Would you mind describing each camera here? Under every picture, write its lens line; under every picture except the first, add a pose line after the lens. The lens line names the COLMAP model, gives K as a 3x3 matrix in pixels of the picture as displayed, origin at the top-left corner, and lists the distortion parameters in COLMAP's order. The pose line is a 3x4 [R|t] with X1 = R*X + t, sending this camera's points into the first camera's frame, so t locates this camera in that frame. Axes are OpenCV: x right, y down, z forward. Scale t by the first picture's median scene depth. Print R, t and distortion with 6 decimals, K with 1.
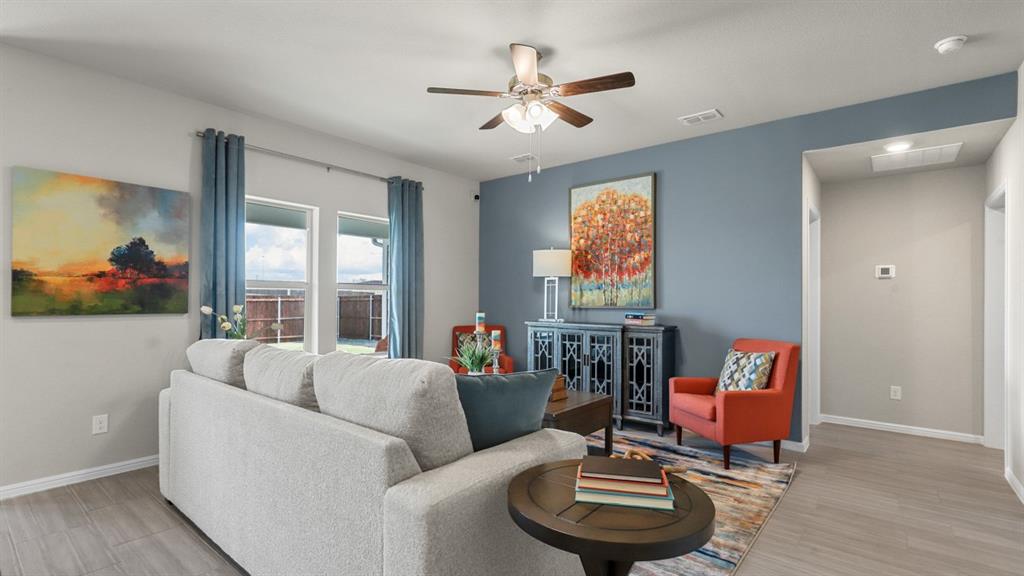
lens RADIAL K [[472.7, 0, 511.2], [0, 472.7, 293.8], [0, 0, 1]] dist [-0.000161, -0.000050]
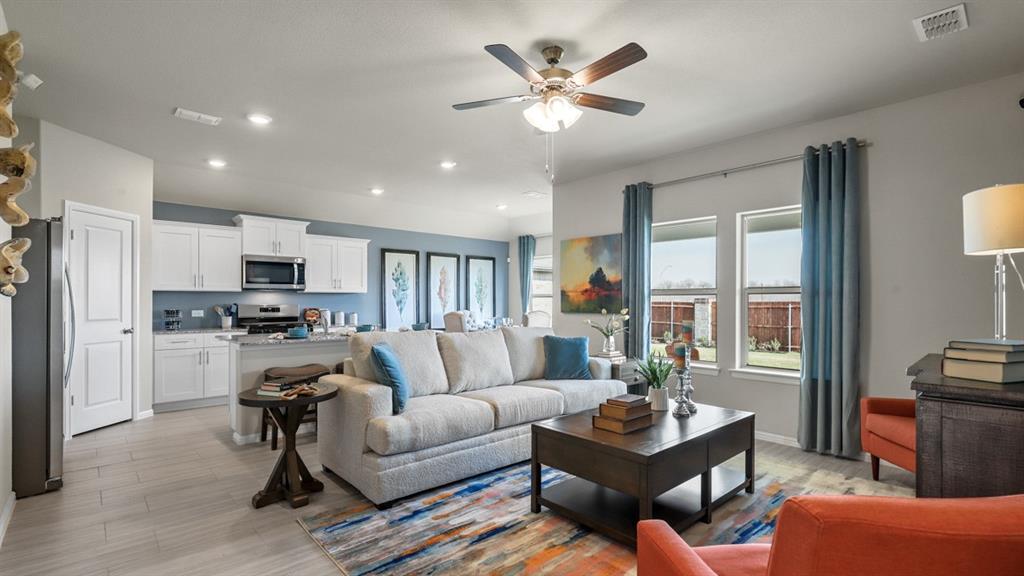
lens RADIAL K [[472.7, 0, 512.7], [0, 472.7, 296.7], [0, 0, 1]] dist [-0.000161, -0.000050]
pose [[-0.154607, -0.013799, -0.987880, 0.882281], [0.006928, 0.999863, -0.015051, 0.006769], [0.987952, -0.009171, -0.154491, 0.936842]]
